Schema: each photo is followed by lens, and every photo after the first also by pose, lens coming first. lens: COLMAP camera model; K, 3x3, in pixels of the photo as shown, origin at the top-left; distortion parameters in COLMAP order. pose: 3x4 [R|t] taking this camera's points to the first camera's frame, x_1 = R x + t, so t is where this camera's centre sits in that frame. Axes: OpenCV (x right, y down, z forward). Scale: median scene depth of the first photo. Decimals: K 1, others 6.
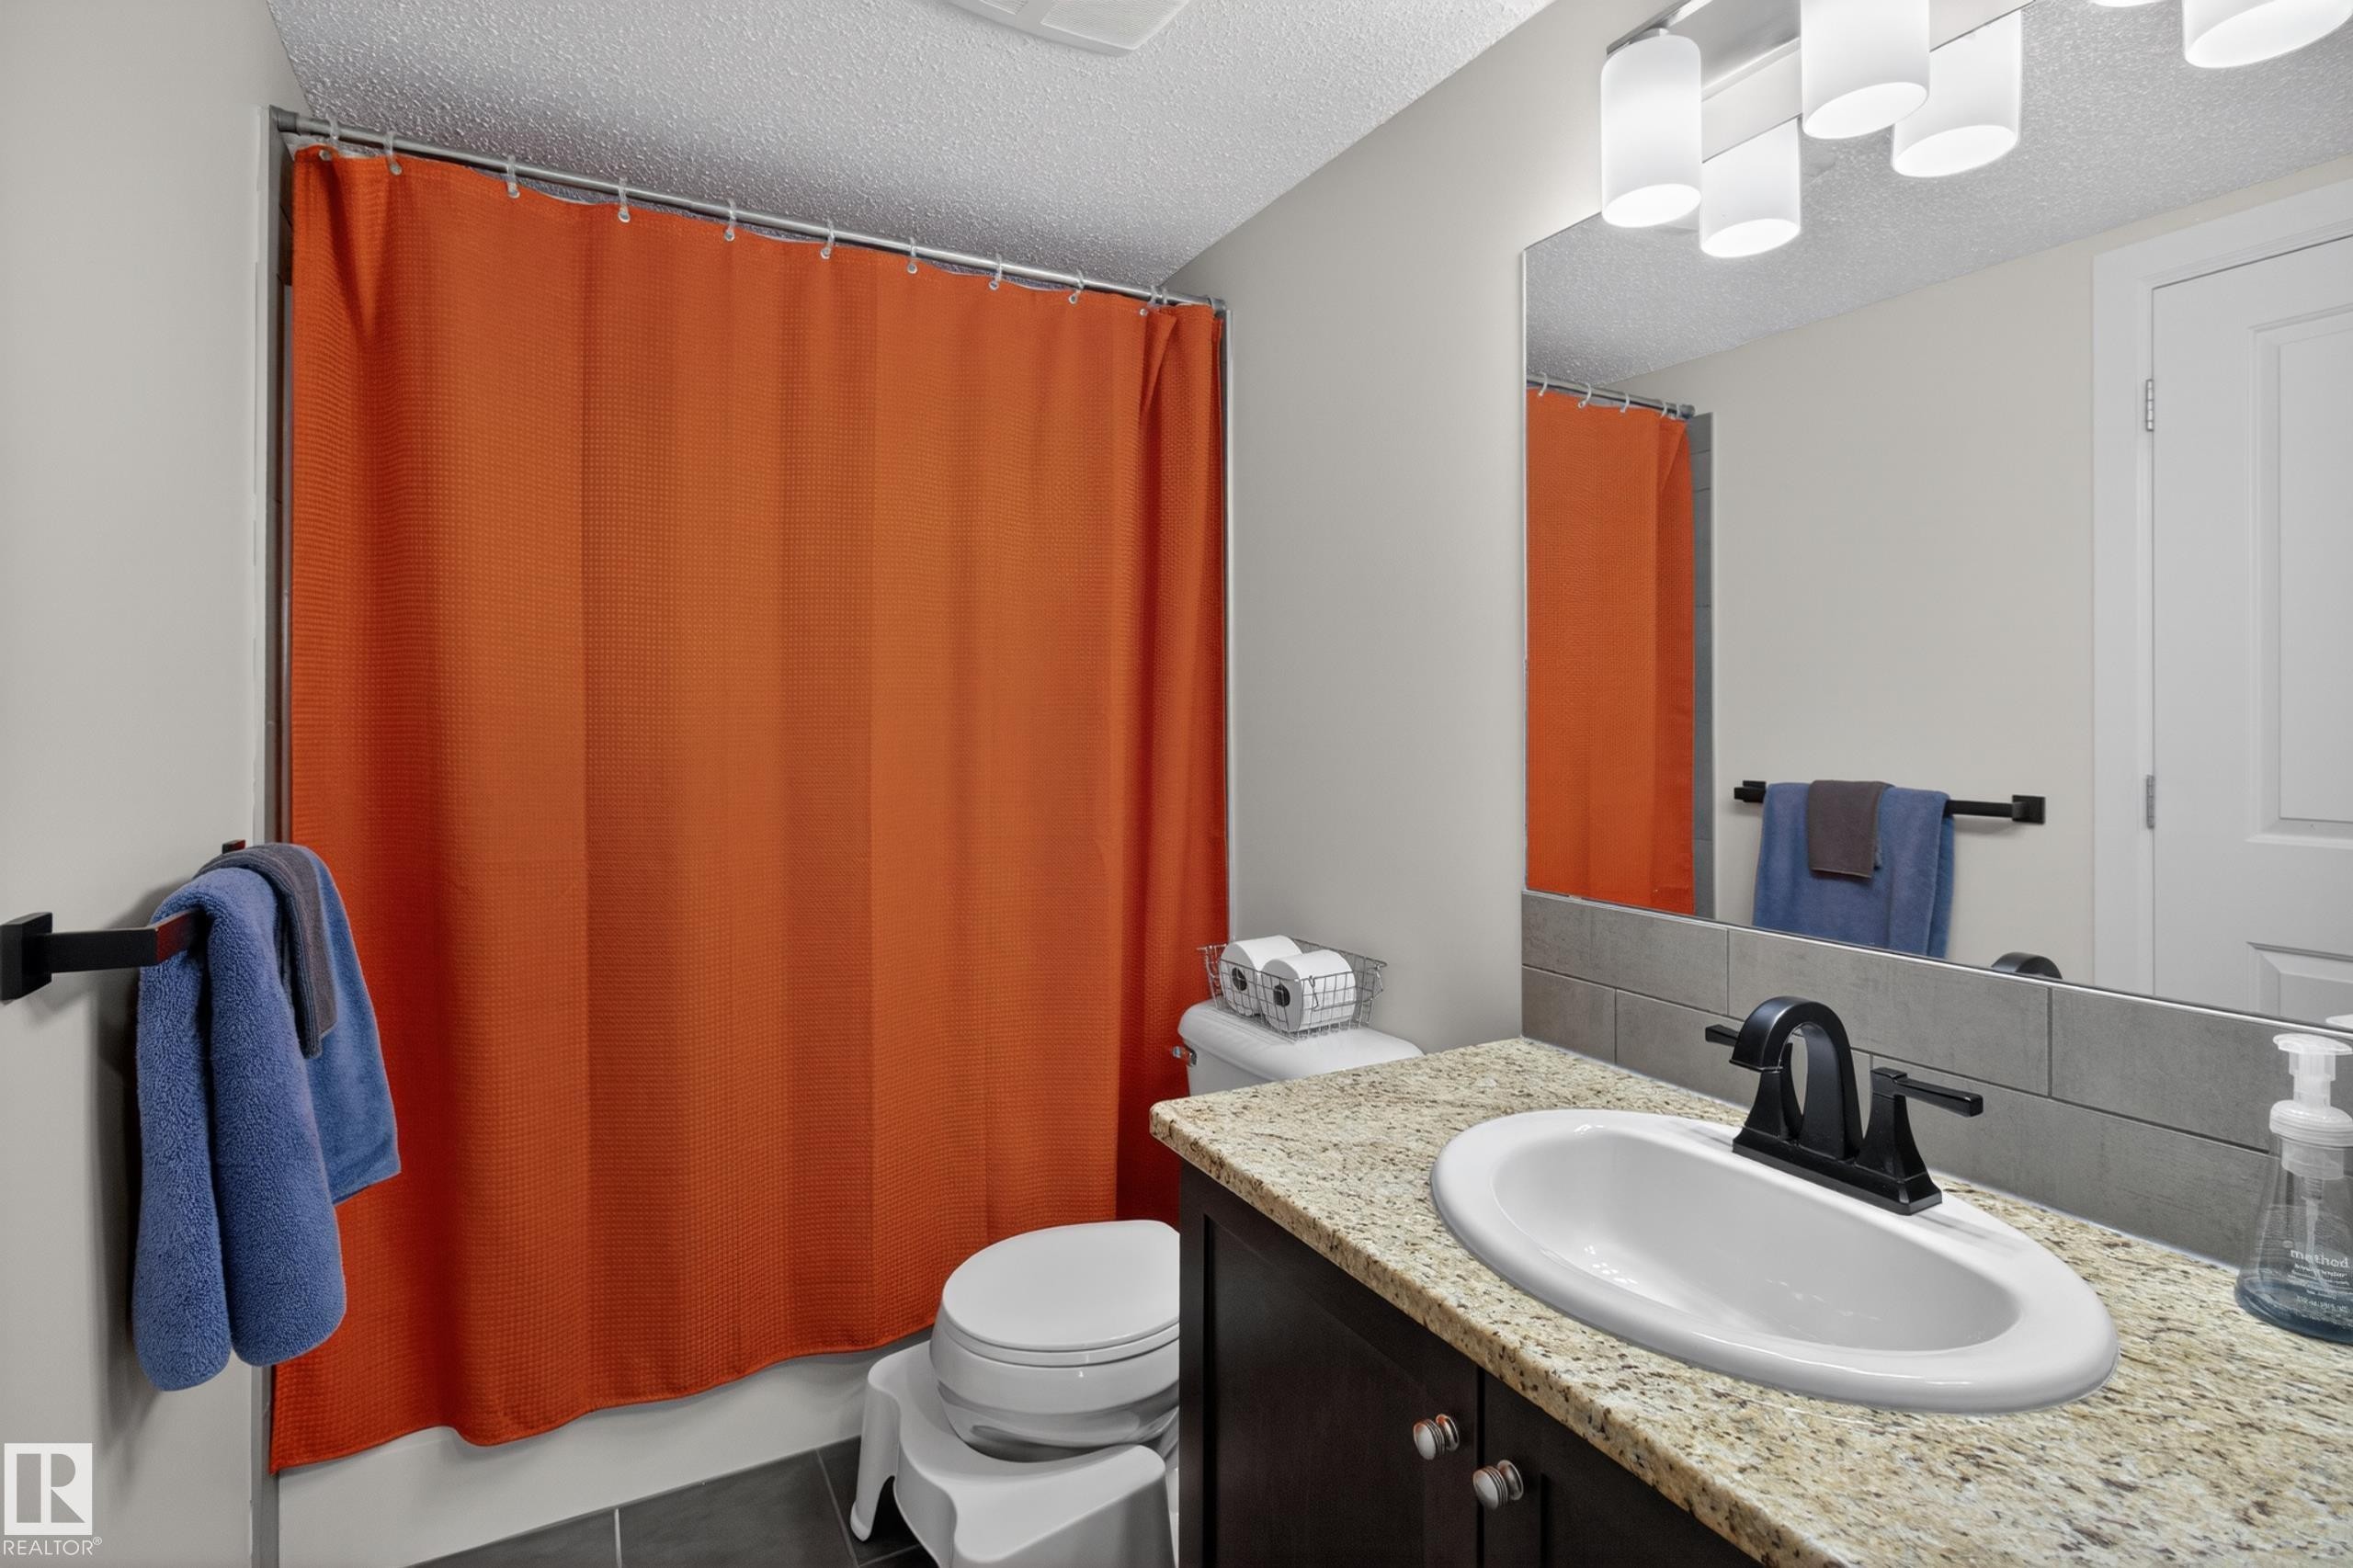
lens RADIAL K [[1108.2, 0, 1174.7], [0, 1108.2, 724.1], [0, 0, 1]] dist [0.016785, 0.000074]
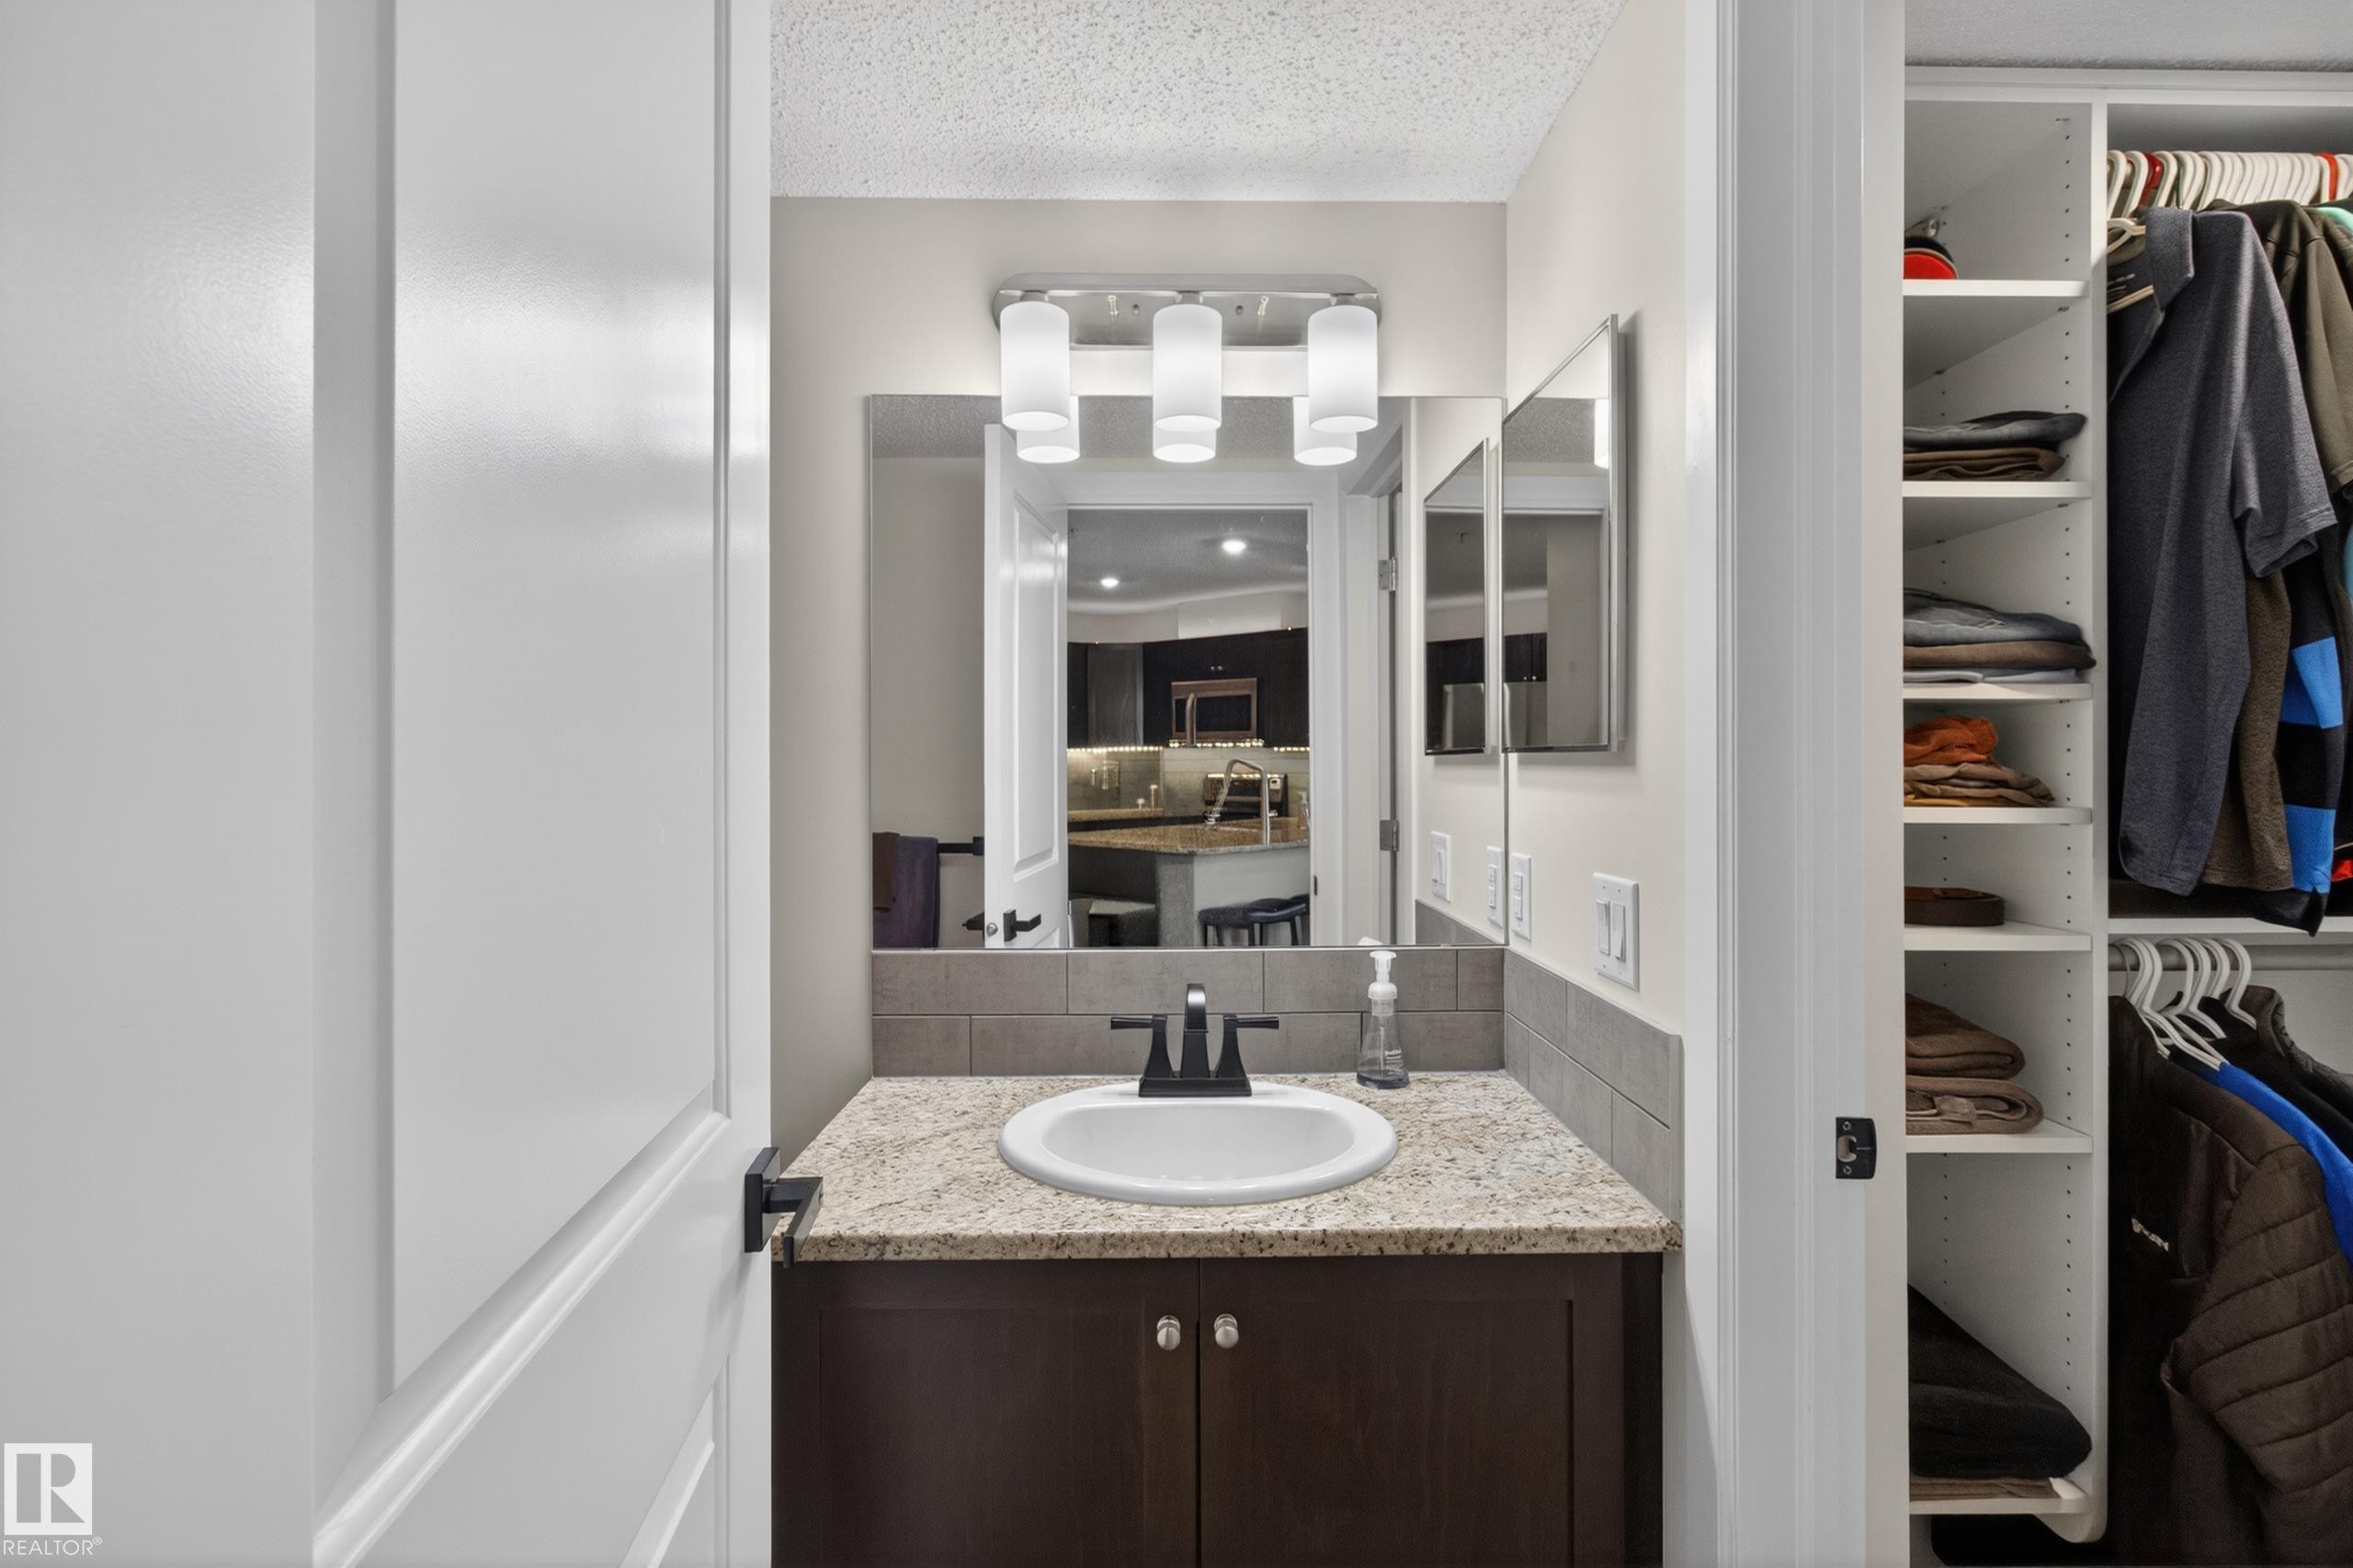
lens RADIAL K [[1118.0, 0, 1174.4], [0, 1118.0, 769.0], [0, 0, 1]] dist [-0.000065, 0.000025]
pose [[0.458011, -0.000496, 0.888946, -0.908341], [-0.004836, 0.999984, 0.003049, -0.065647], [-0.888933, -0.005695, 0.458001, 0.321064]]
